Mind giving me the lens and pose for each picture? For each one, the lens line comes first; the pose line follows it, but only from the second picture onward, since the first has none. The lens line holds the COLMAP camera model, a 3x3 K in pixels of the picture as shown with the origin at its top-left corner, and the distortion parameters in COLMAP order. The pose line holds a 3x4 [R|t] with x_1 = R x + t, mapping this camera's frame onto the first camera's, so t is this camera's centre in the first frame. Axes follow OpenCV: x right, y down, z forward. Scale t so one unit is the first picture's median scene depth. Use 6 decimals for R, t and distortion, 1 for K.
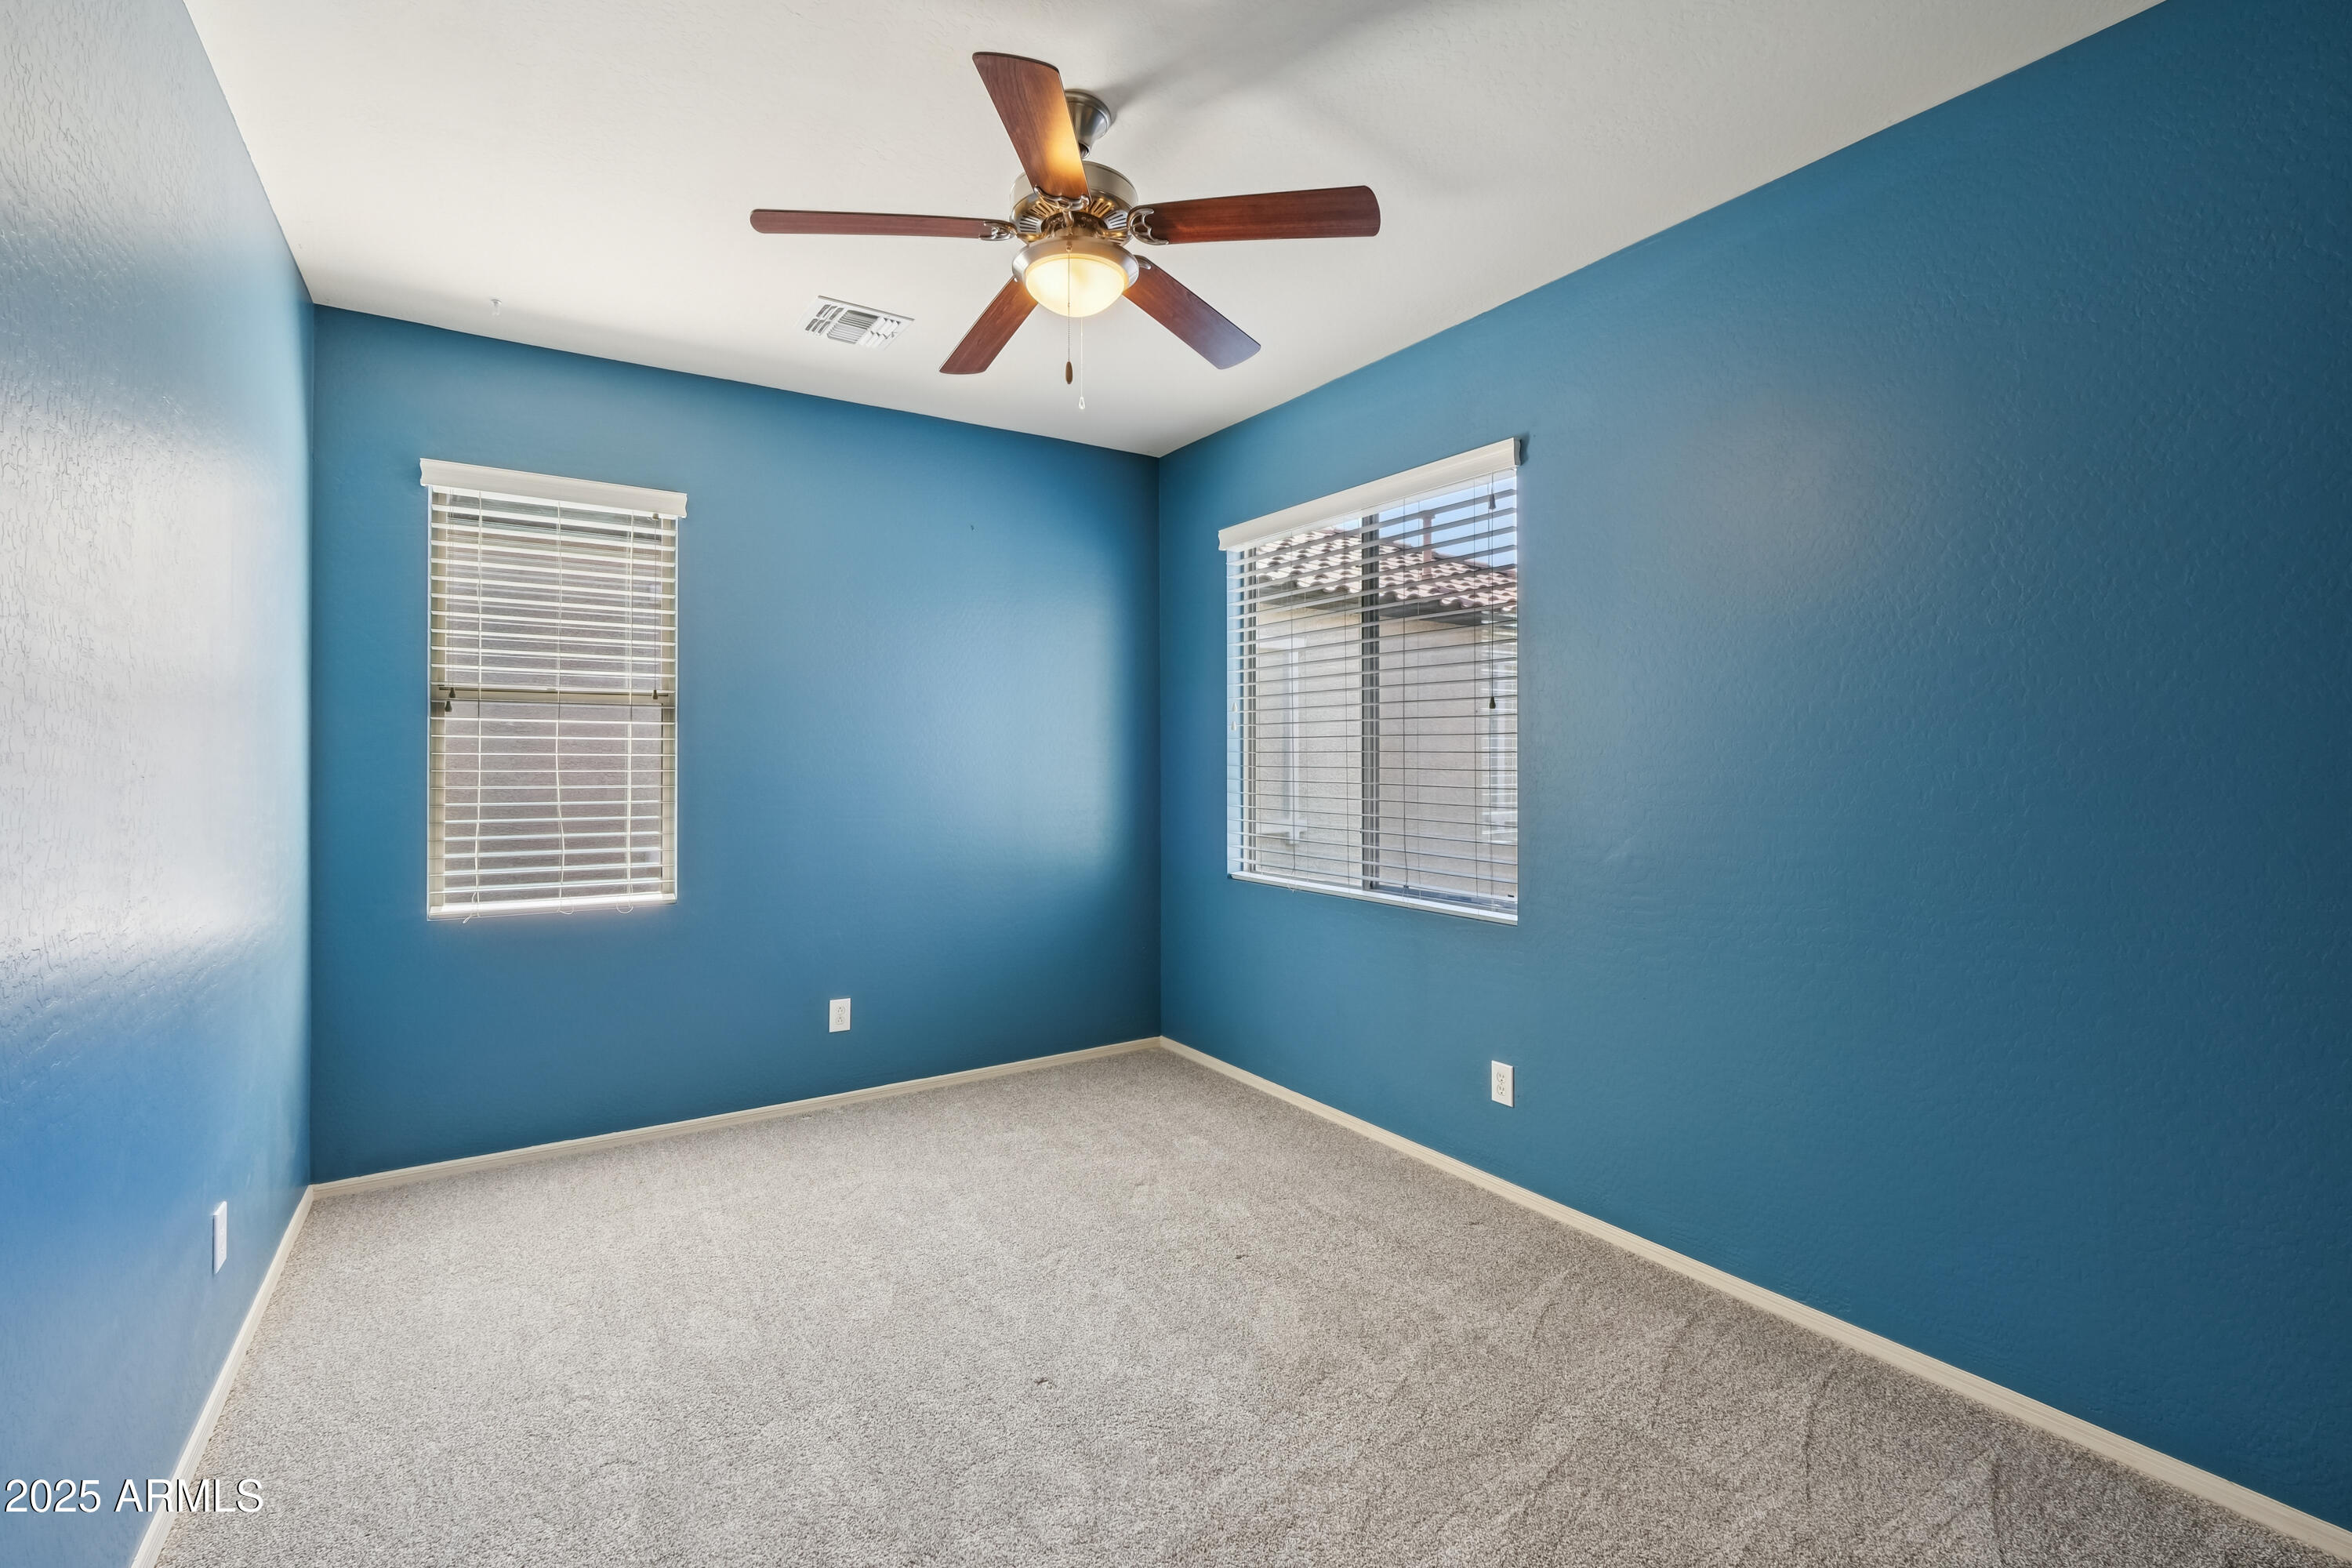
lens RADIAL K [[1027.4, 0, 1194.3], [0, 1027.4, 776.0], [0, 0, 1]] dist [-0.001377, -0.000125]
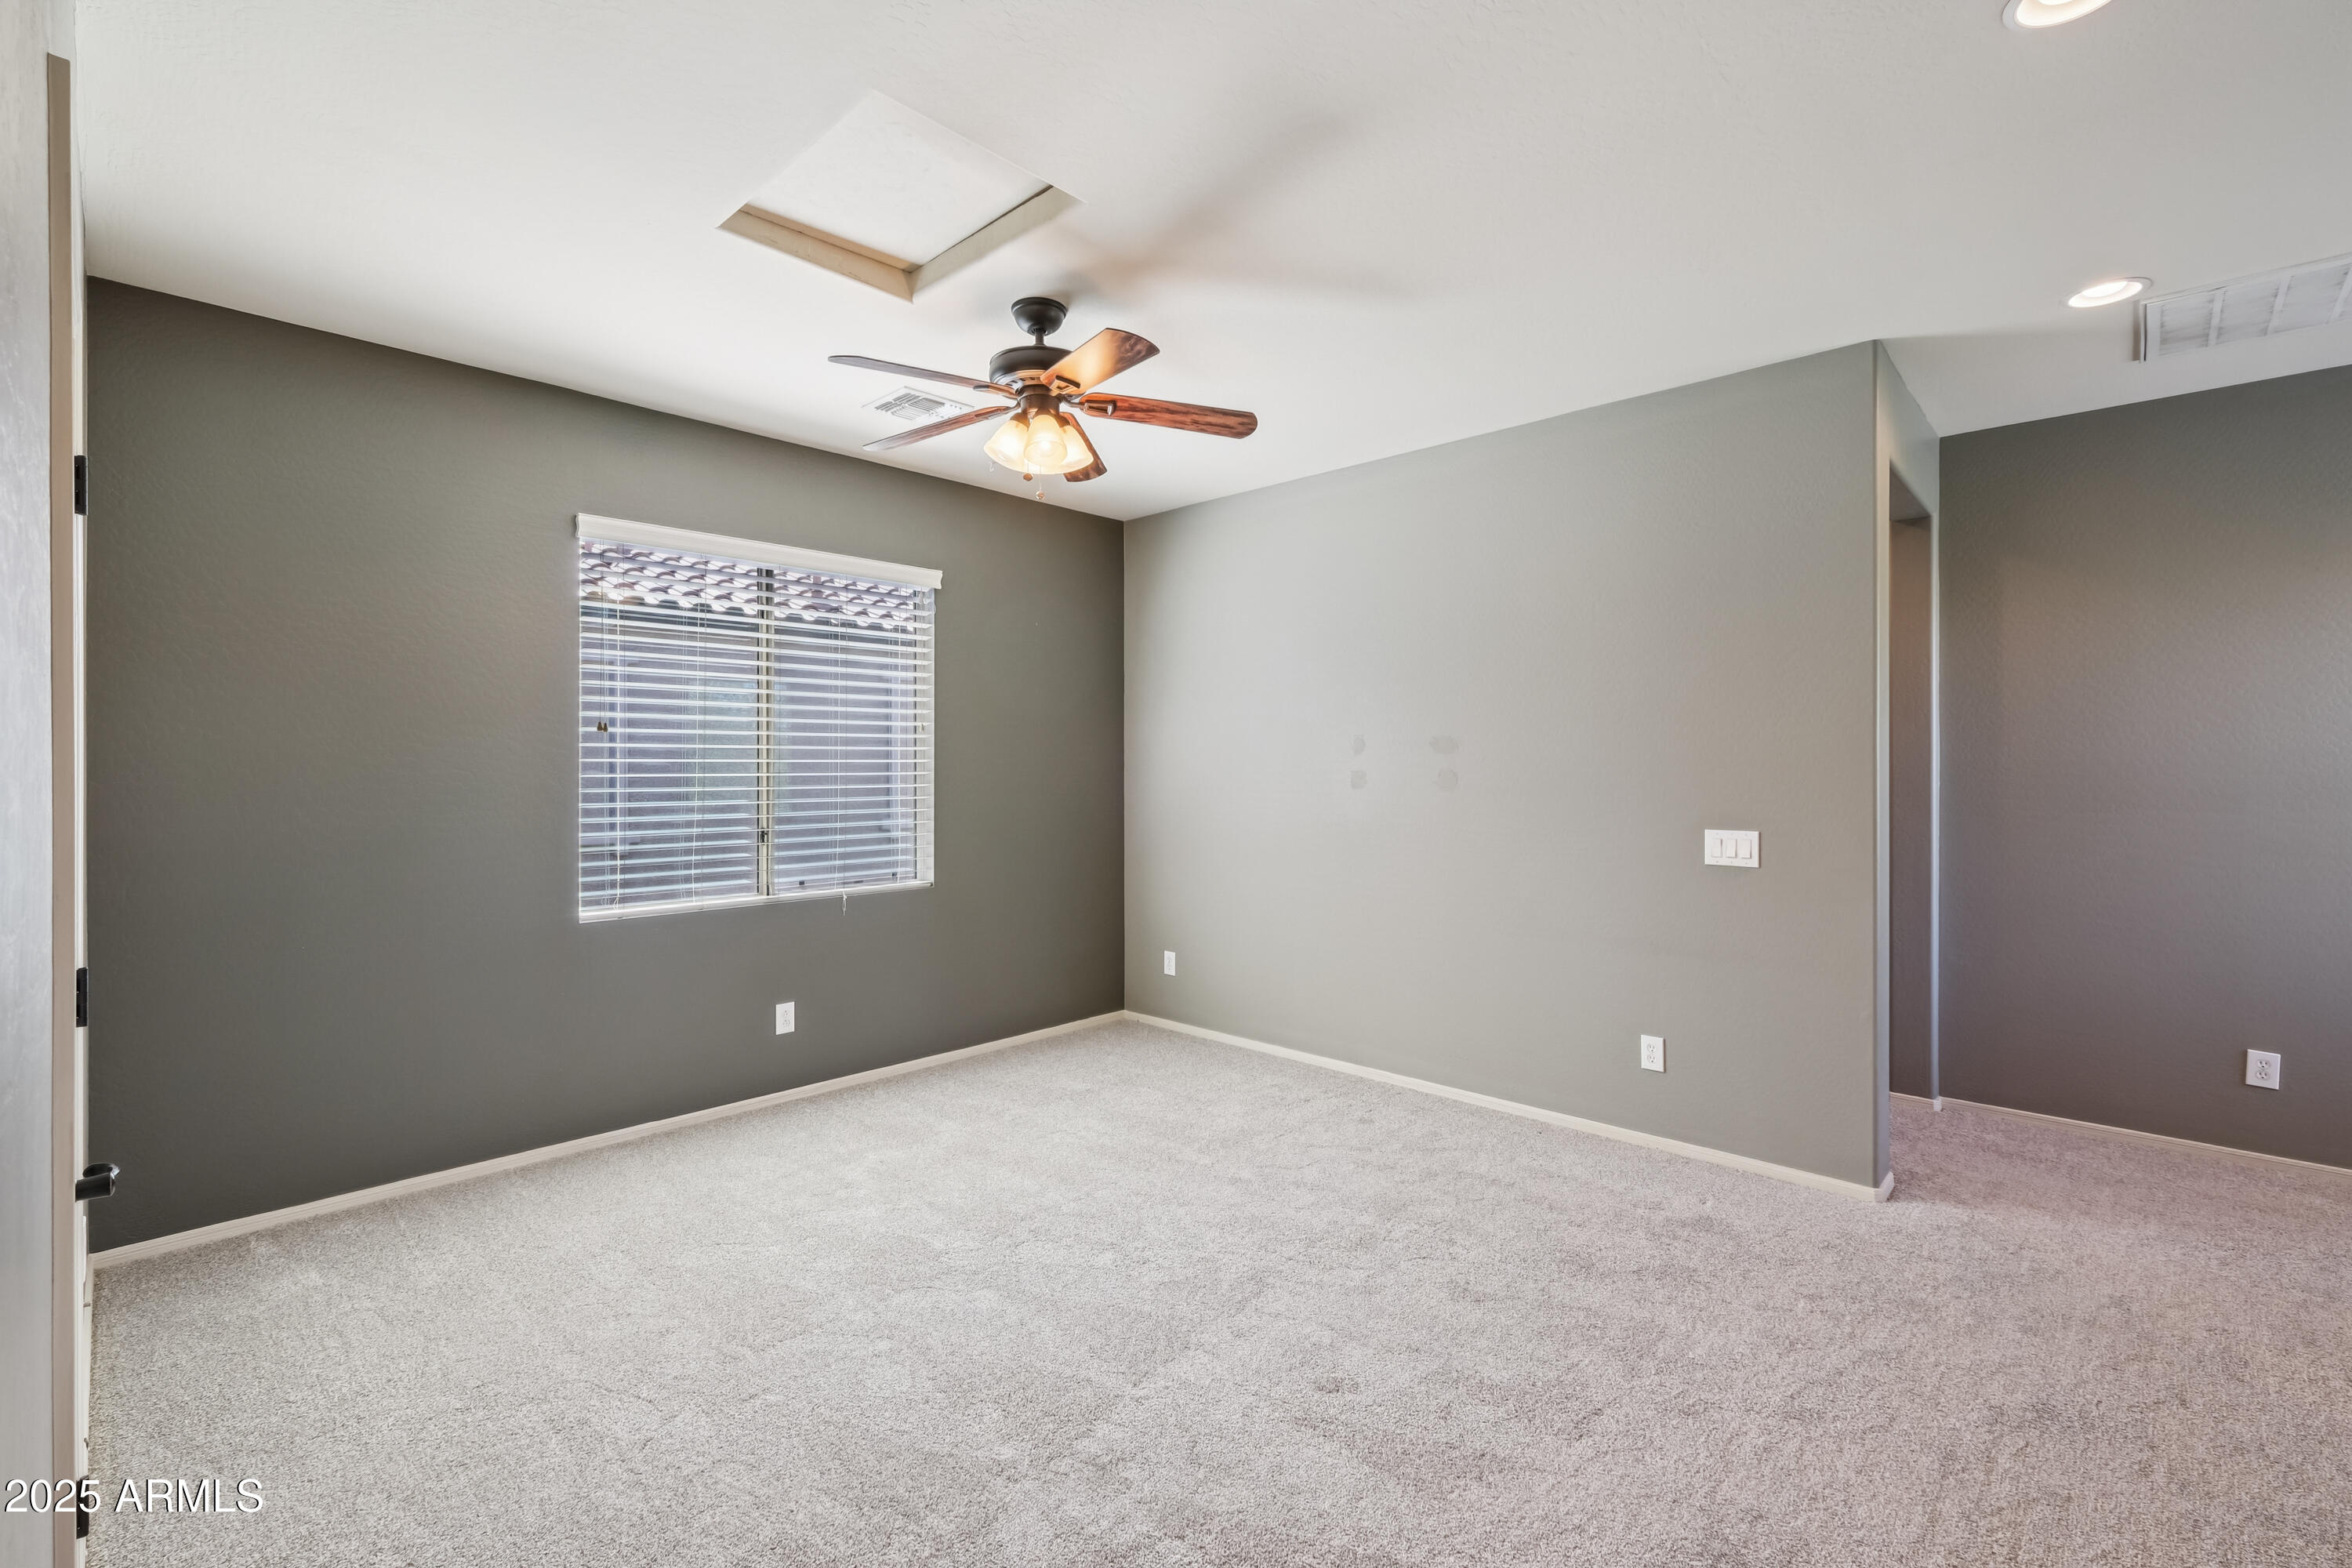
lens RADIAL K [[1027.4, 0, 1154.5], [0, 1027.4, 777.4], [0, 0, 1]] dist [-0.001377, -0.000125]
pose [[0.976547, -0.009743, 0.215084, -0.358163], [0.013026, 0.999819, -0.013852, 0.006001], [-0.214910, 0.016329, 0.976497, -0.227834]]
